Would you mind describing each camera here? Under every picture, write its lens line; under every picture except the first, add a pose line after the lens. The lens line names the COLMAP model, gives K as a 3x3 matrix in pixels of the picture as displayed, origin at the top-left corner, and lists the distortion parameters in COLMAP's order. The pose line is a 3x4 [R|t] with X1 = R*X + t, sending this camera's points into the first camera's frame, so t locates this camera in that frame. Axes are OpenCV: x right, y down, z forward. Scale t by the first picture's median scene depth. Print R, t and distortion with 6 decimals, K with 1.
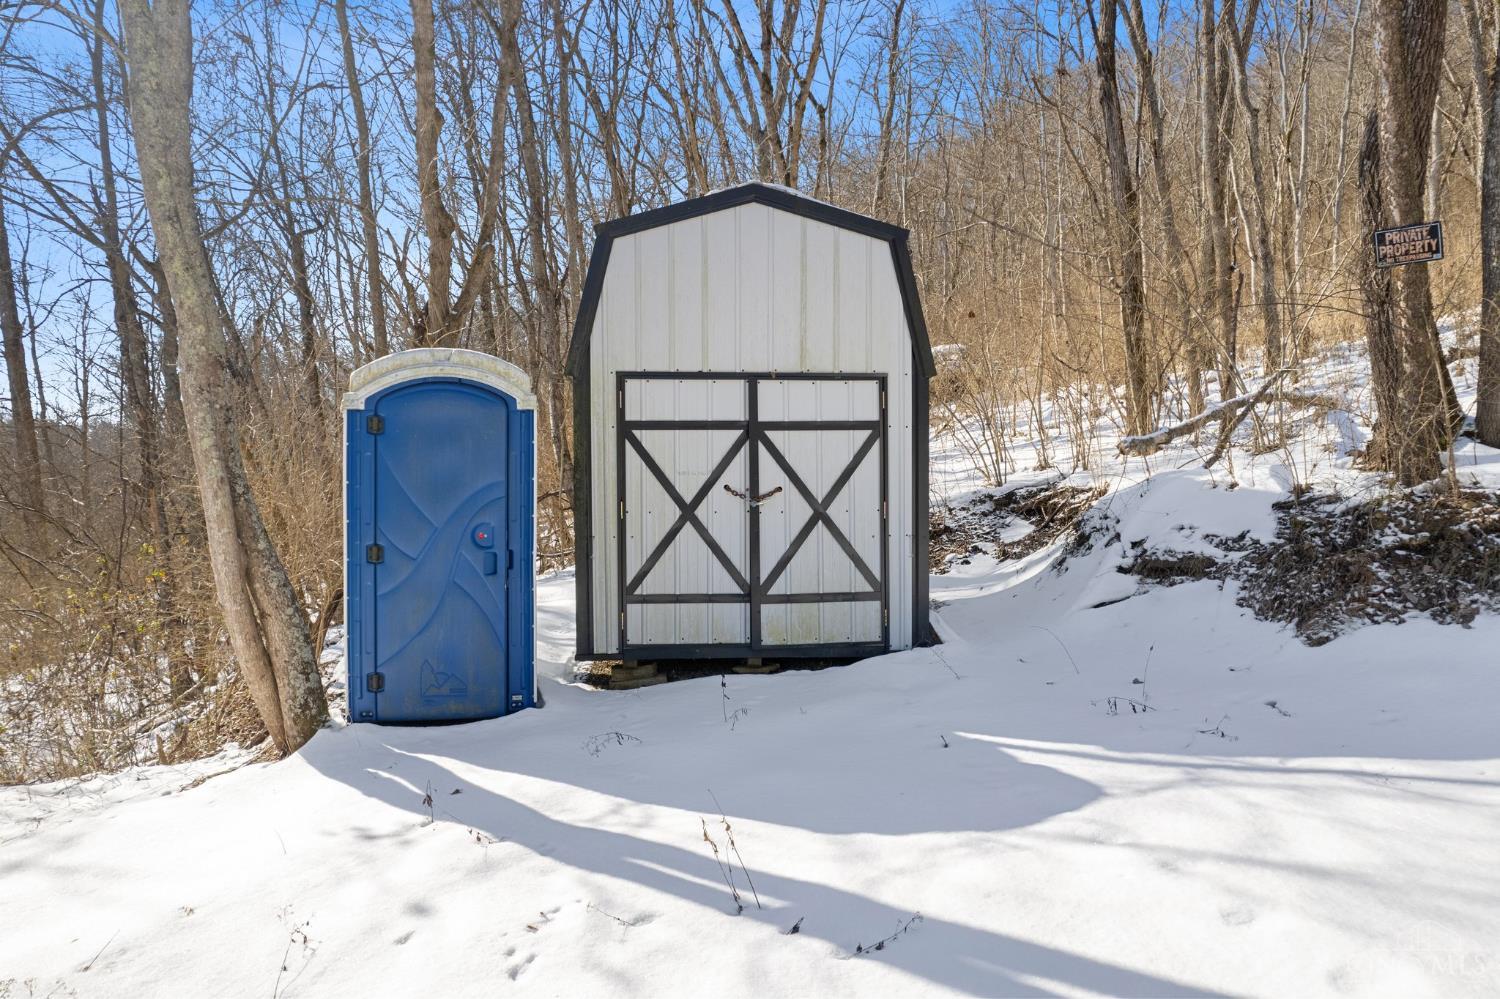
lens RADIAL K [[943.7, 0, 752.2], [0, 943.7, 519.8], [0, 0, 1]] dist [-0.080371, 0.068255]
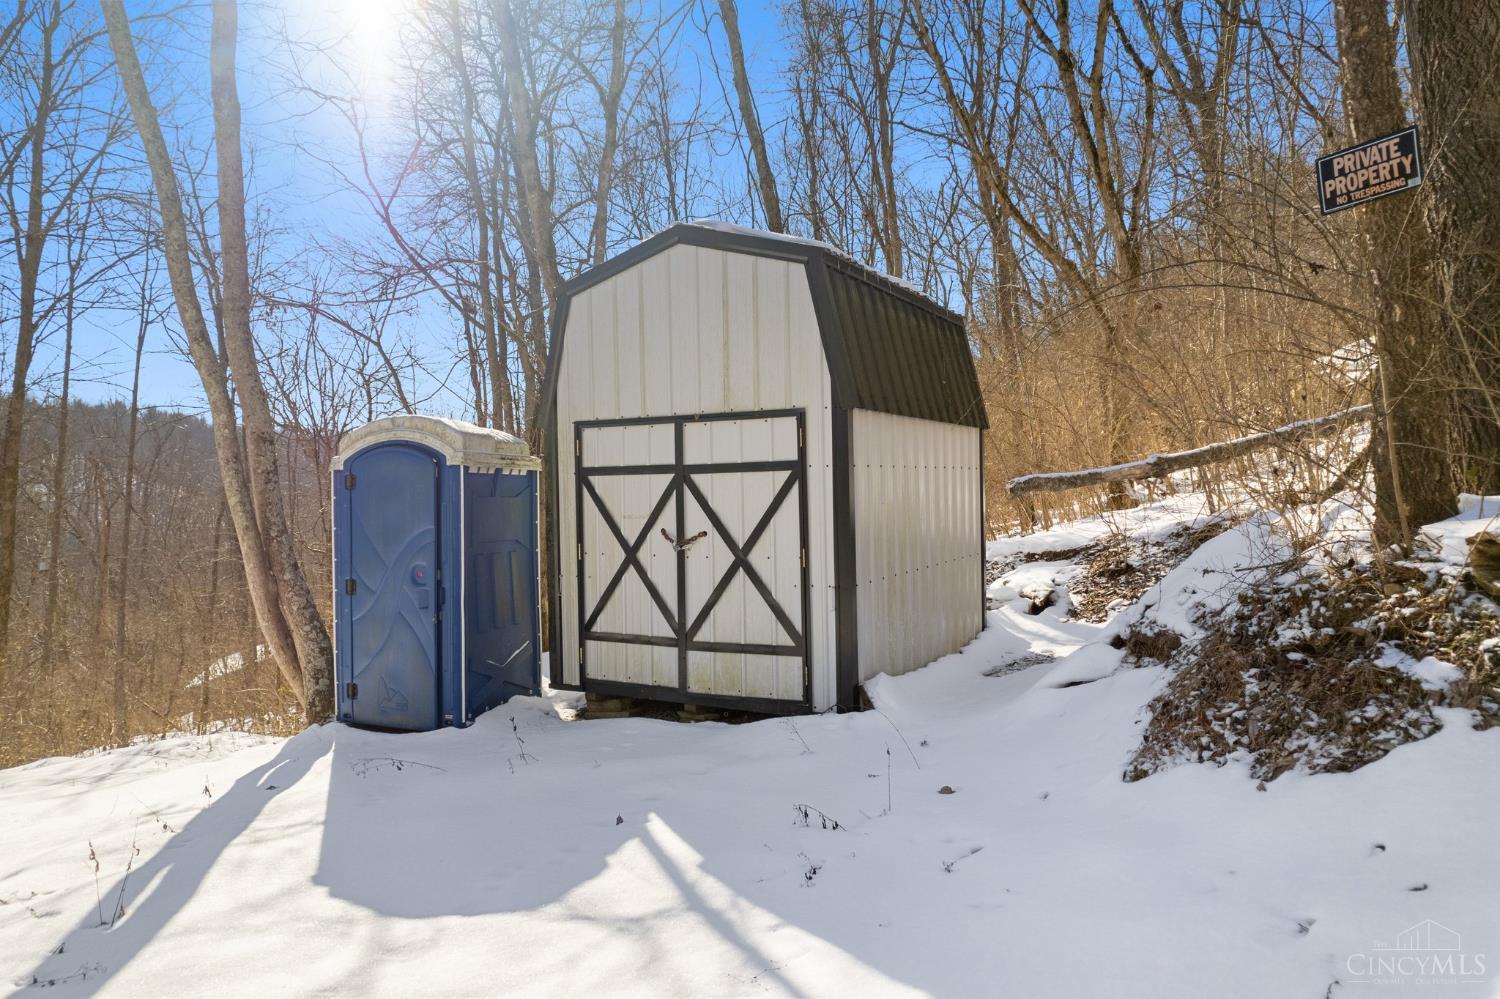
lens RADIAL K [[943.7, 0, 752.2], [0, 943.7, 519.8], [0, 0, 1]] dist [-0.080371, 0.068255]
pose [[0.847342, 0.005900, -0.531015, 0.588089], [-0.008691, 0.999958, -0.002758, -0.044620], [0.530977, 0.006952, 0.847358, 0.201104]]
